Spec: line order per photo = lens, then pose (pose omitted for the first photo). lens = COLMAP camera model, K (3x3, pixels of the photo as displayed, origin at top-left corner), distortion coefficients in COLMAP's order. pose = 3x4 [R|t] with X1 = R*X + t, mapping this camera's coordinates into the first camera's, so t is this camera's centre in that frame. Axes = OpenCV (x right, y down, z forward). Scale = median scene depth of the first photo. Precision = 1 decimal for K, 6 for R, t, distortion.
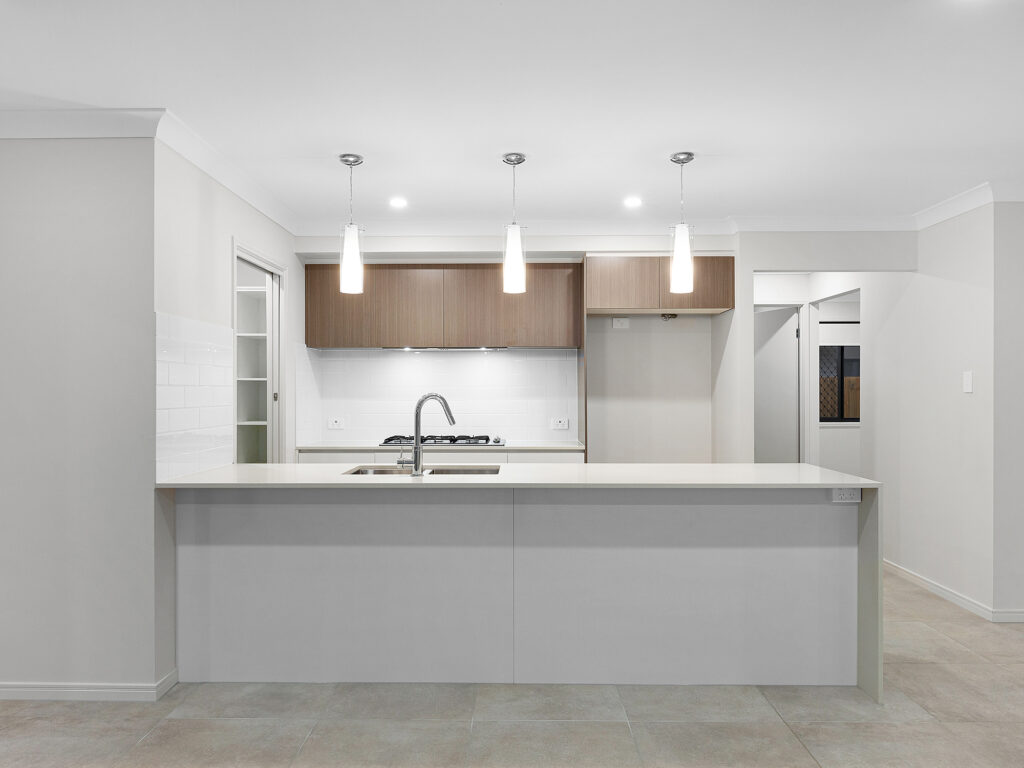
lens RADIAL K [[717.0, 0, 512.0], [0, 717.0, 384.0], [0, 0, 1]] dist [-0.000058, 0.001670]
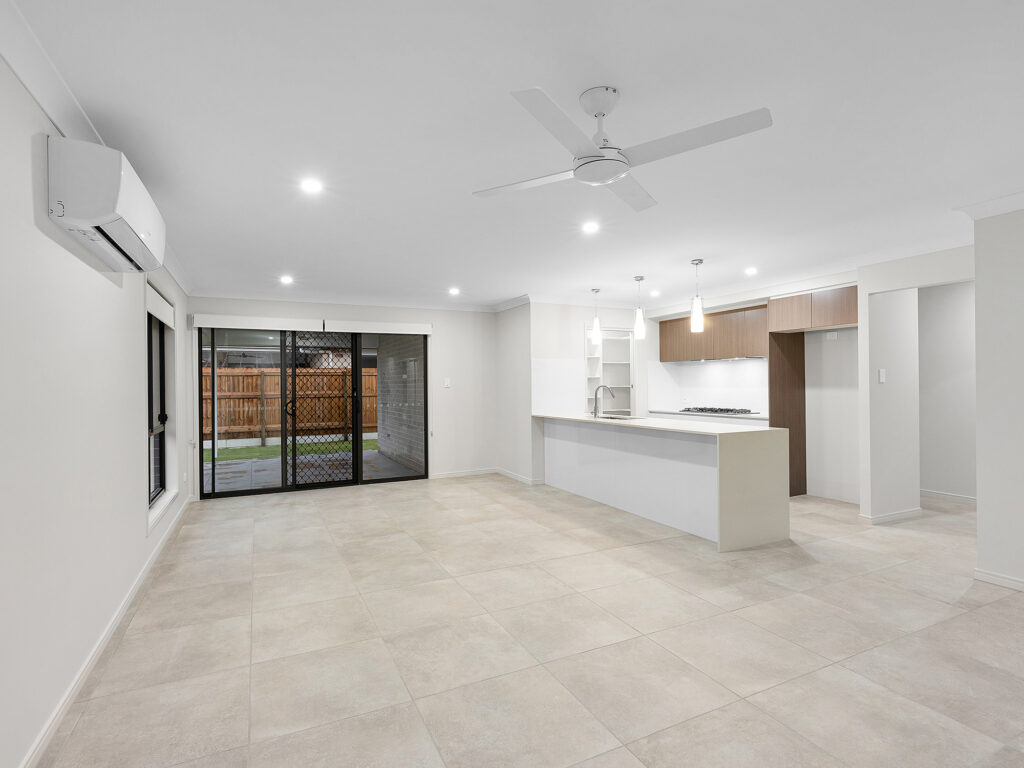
lens RADIAL K [[524.5, 0, 512.0], [0, 524.5, 384.0], [0, 0, 1]] dist [-0.001432, 0.000555]
pose [[0.439608, -0.003061, -0.898185, 1.201894], [0.019435, 0.999792, 0.006105, -0.008854], [0.897979, -0.020140, 0.439576, -0.059904]]
